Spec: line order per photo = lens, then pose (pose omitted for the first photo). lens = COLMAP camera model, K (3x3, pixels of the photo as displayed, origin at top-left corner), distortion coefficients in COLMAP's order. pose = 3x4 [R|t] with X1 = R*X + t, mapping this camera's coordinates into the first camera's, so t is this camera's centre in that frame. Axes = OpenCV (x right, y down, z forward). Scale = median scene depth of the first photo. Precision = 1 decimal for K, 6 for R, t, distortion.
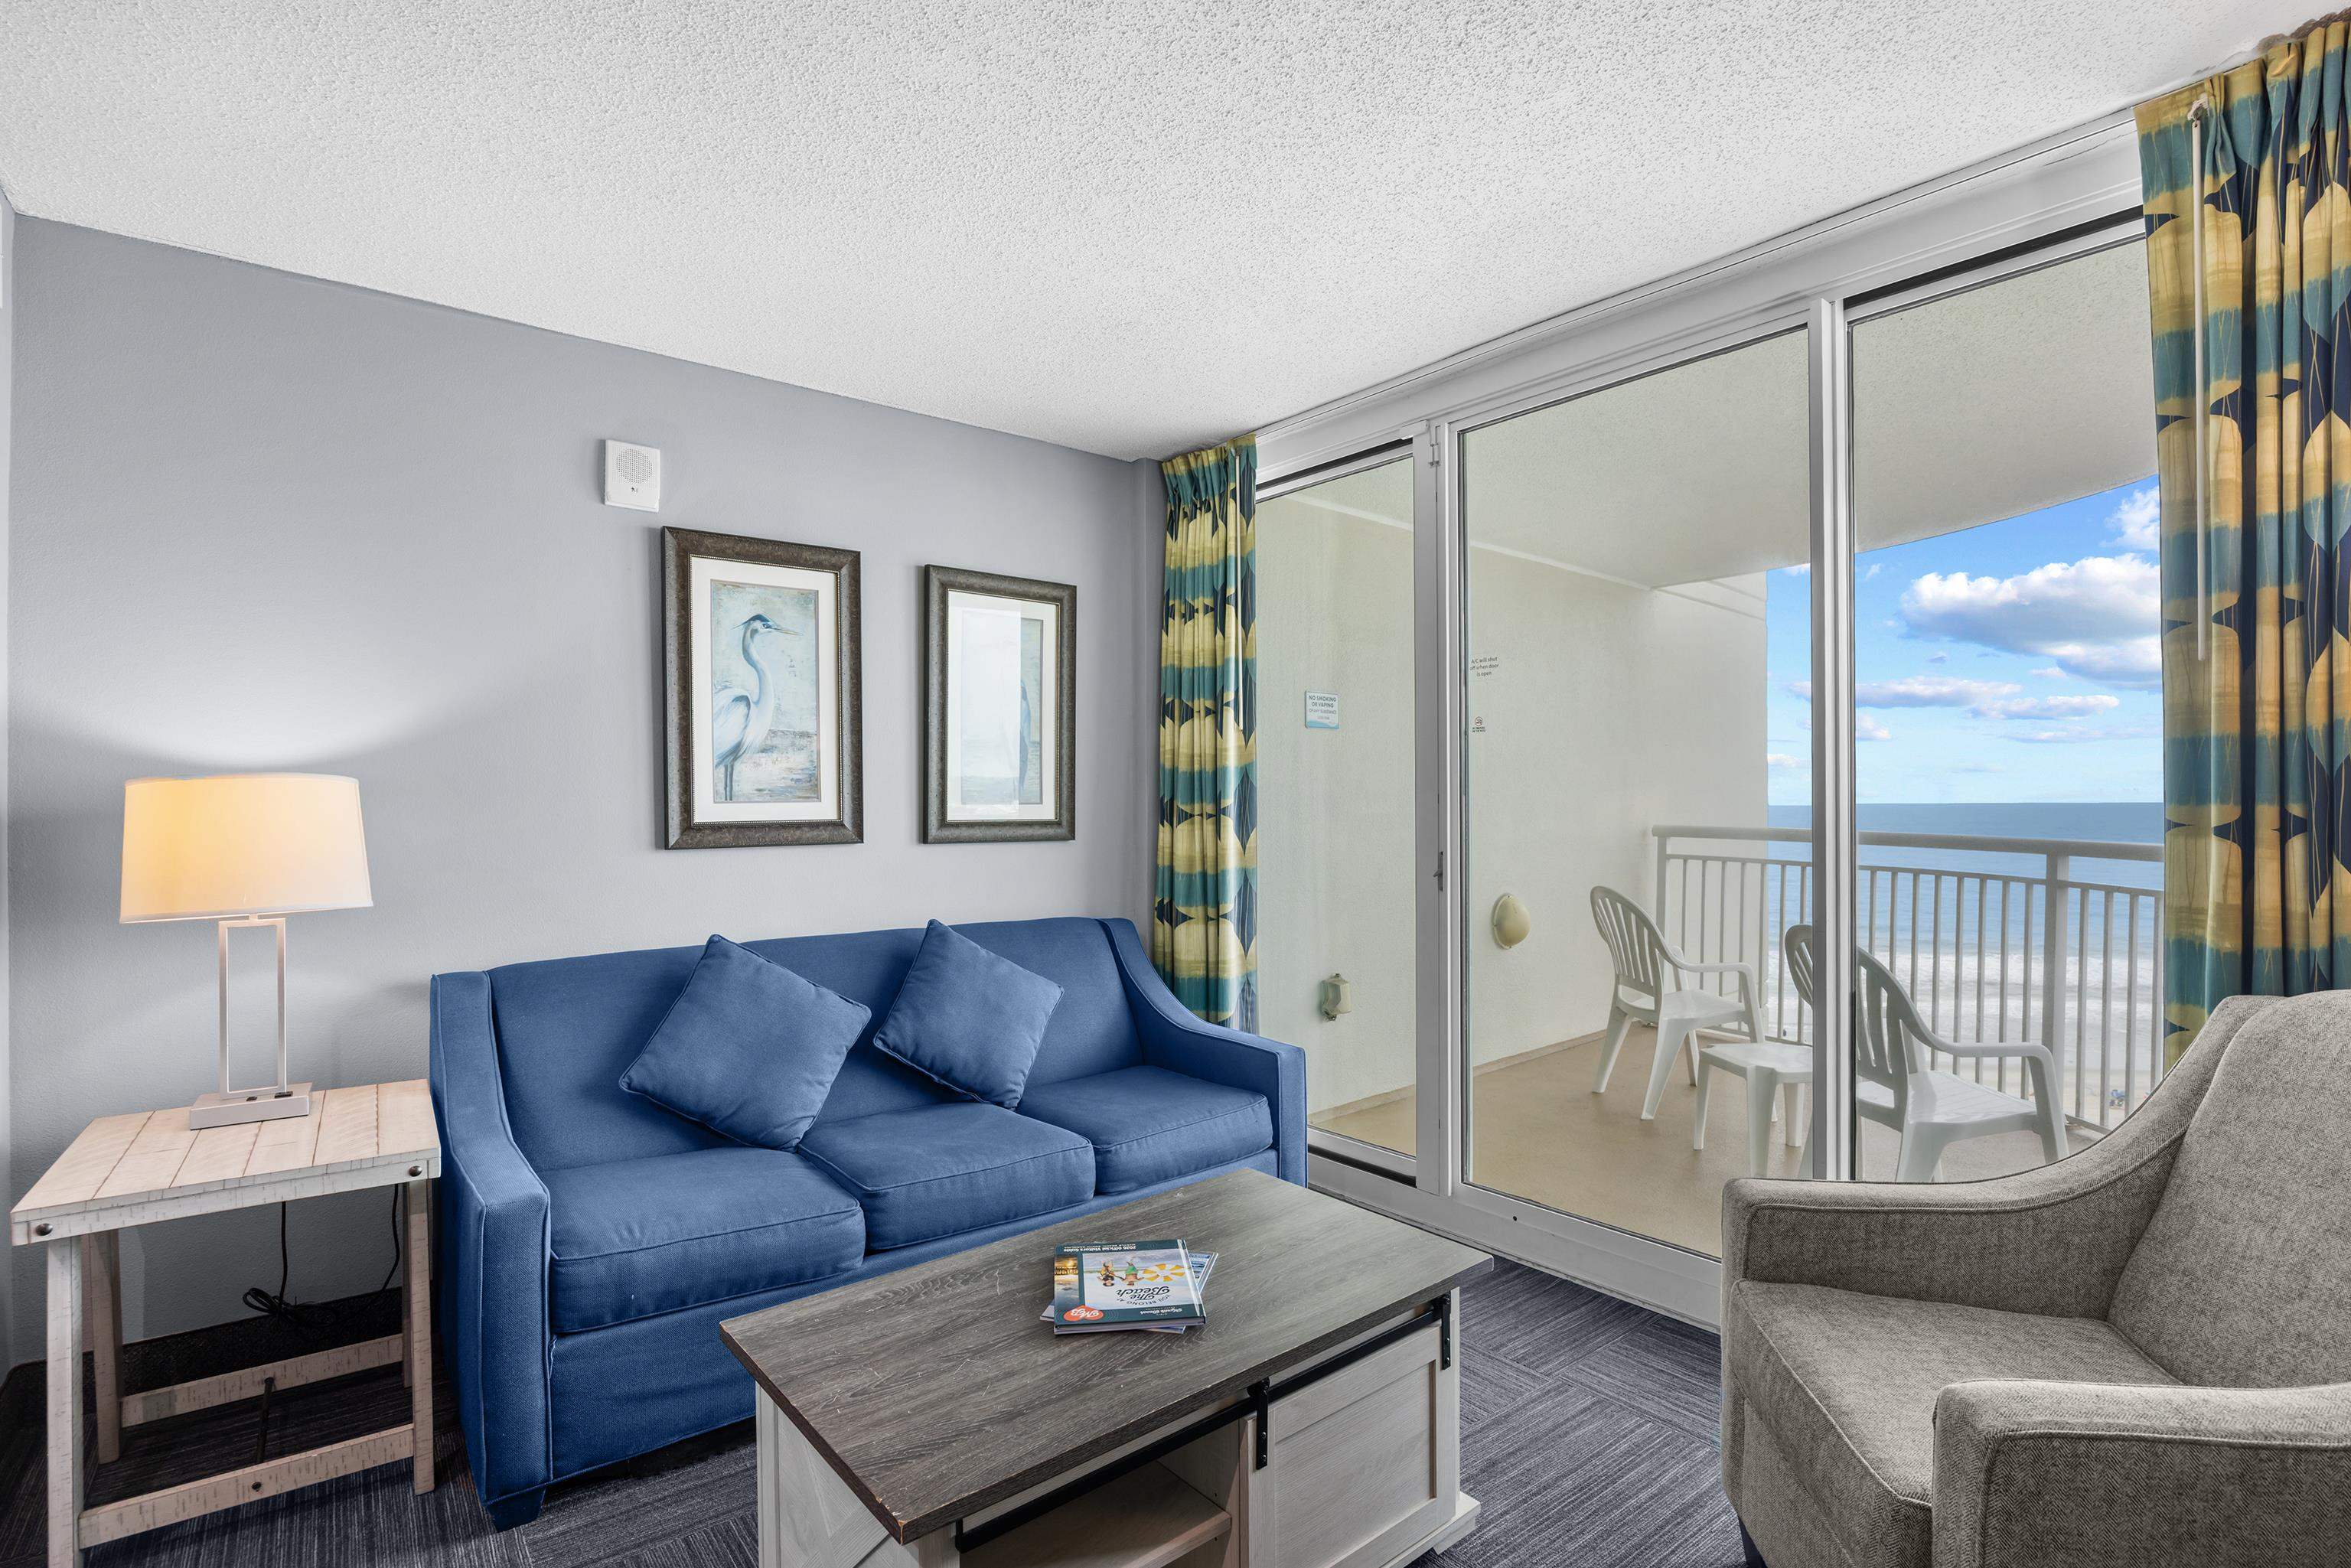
lens RADIAL K [[1110.9, 0, 1173.2], [0, 1110.9, 803.5], [0, 0, 1]] dist [-0.016944, 0.002930]
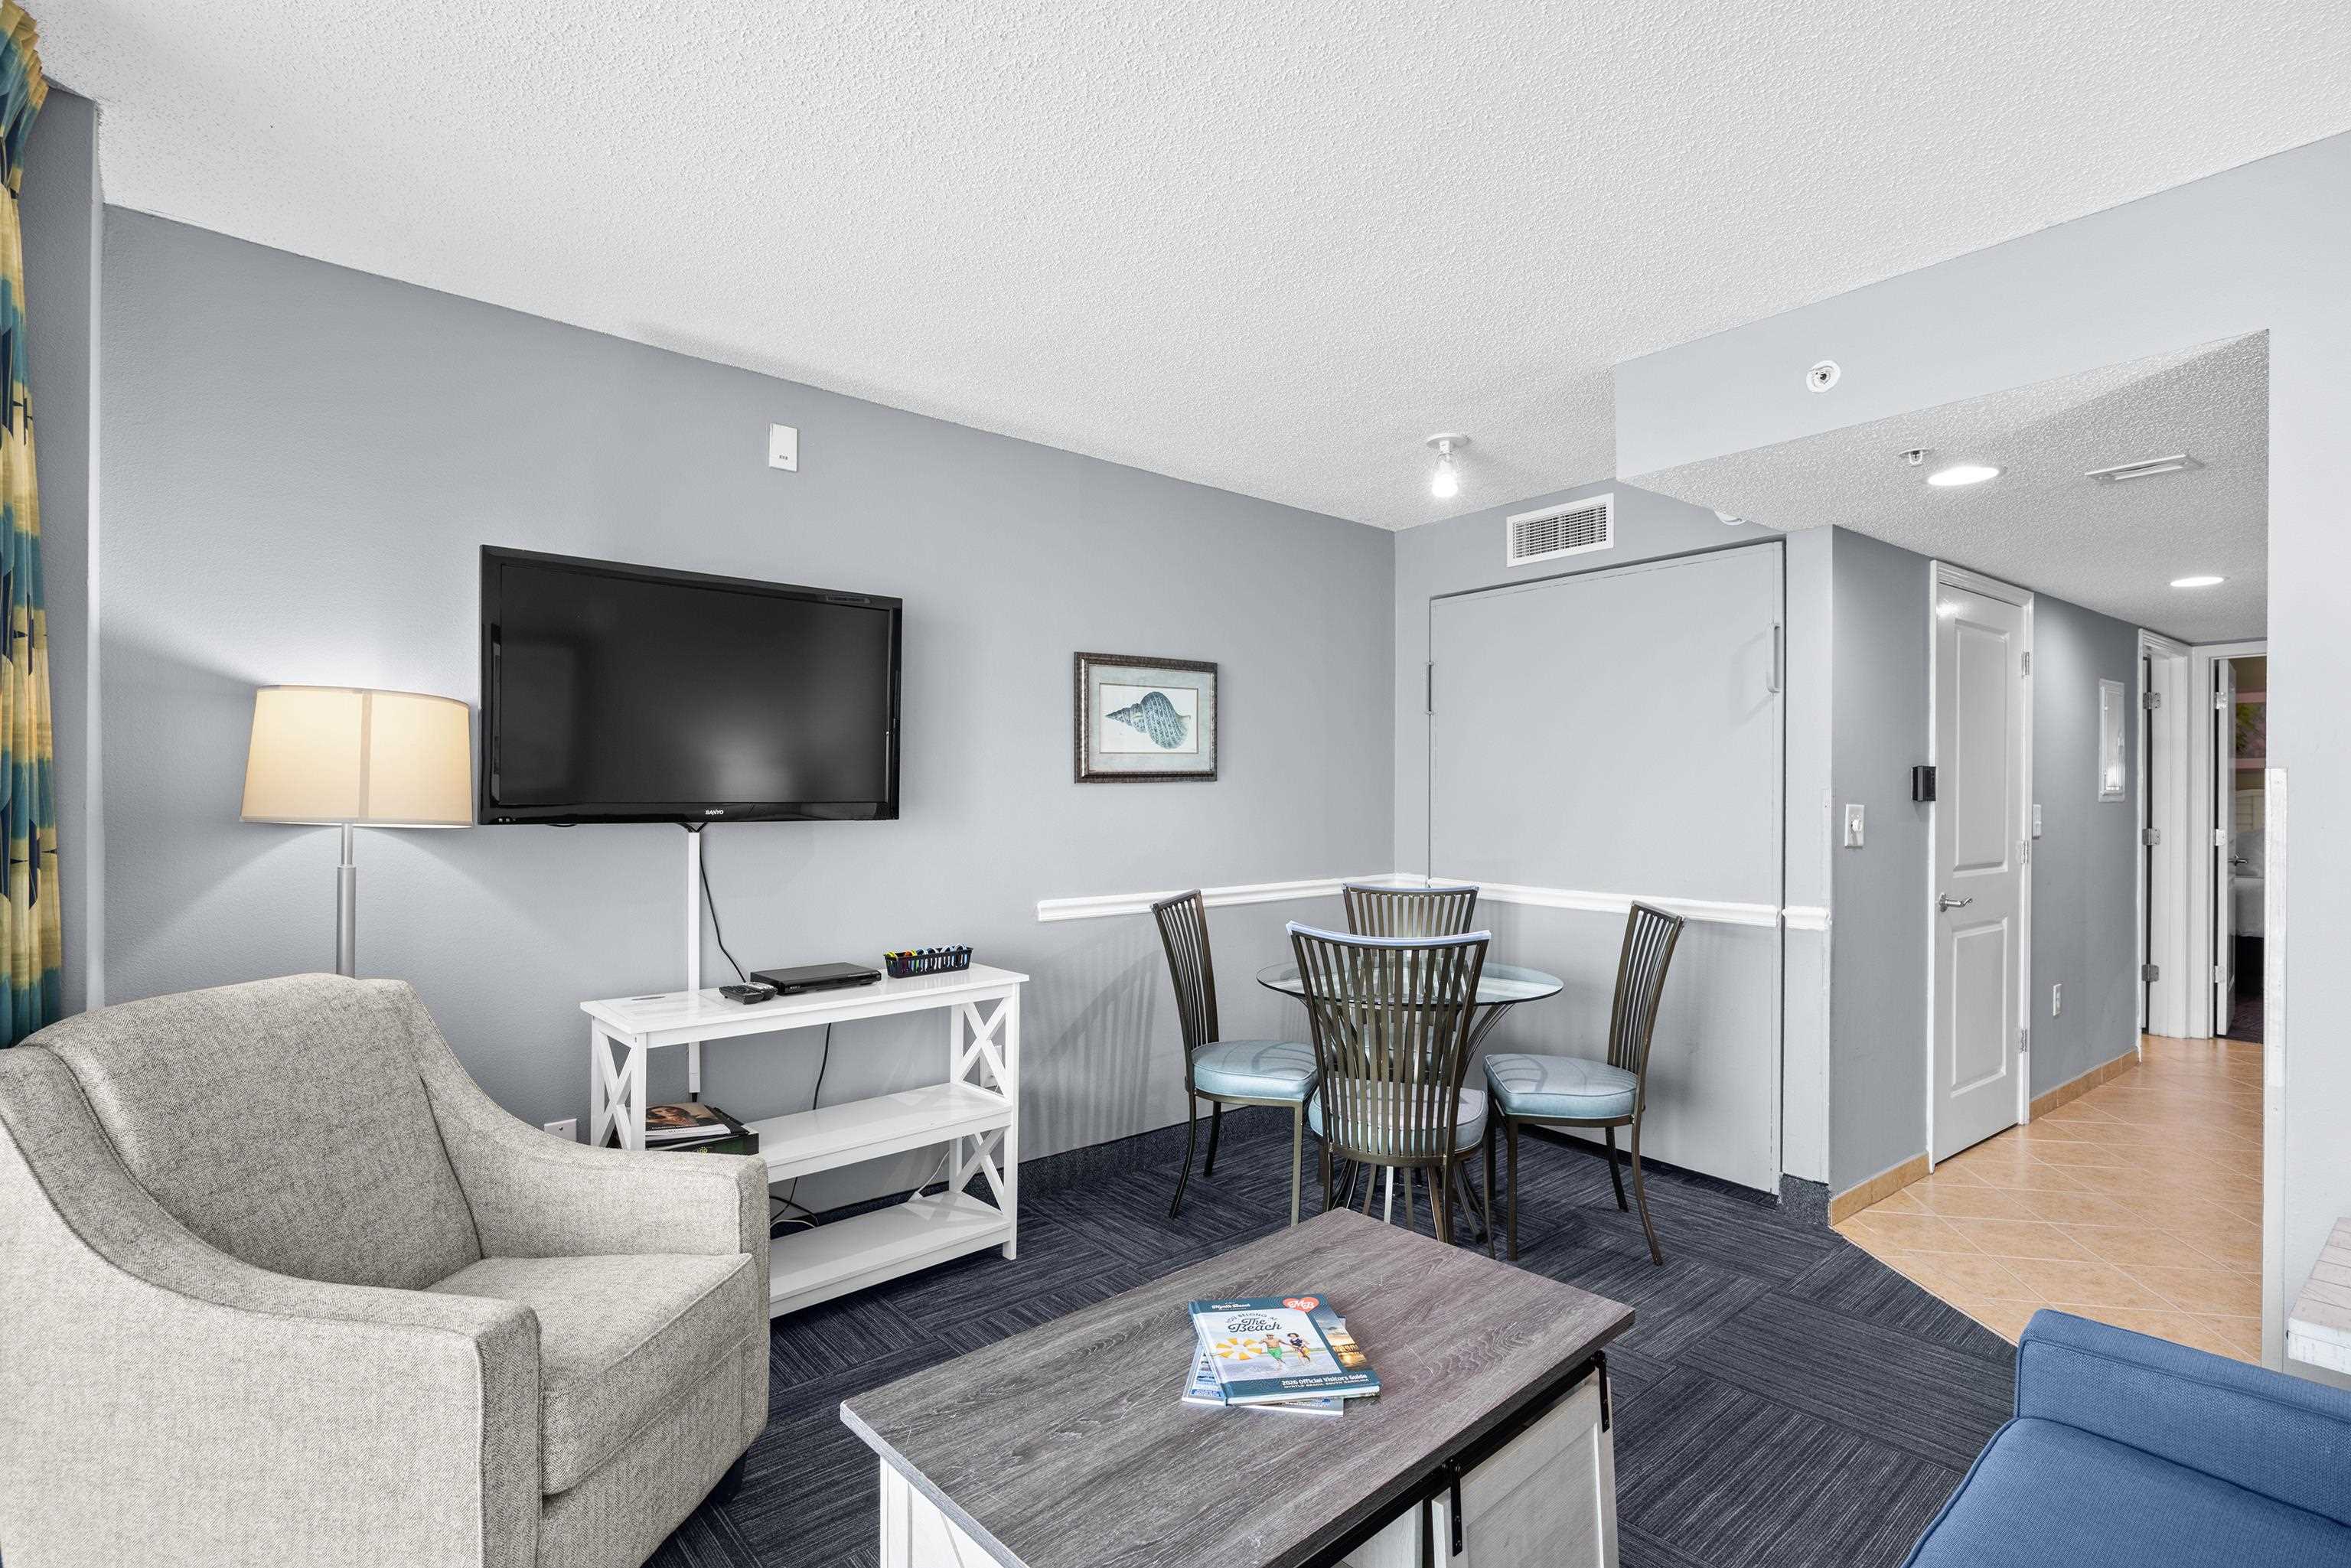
lens RADIAL K [[1110.9, 0, 1165.2], [0, 1110.9, 798.3], [0, 0, 1]] dist [-0.016944, 0.002930]
pose [[-0.998854, 0.001725, -0.047830, 0.056124], [0.001647, 0.999997, 0.001677, -0.019150], [0.047832, 0.001597, -0.998854, 1.124488]]
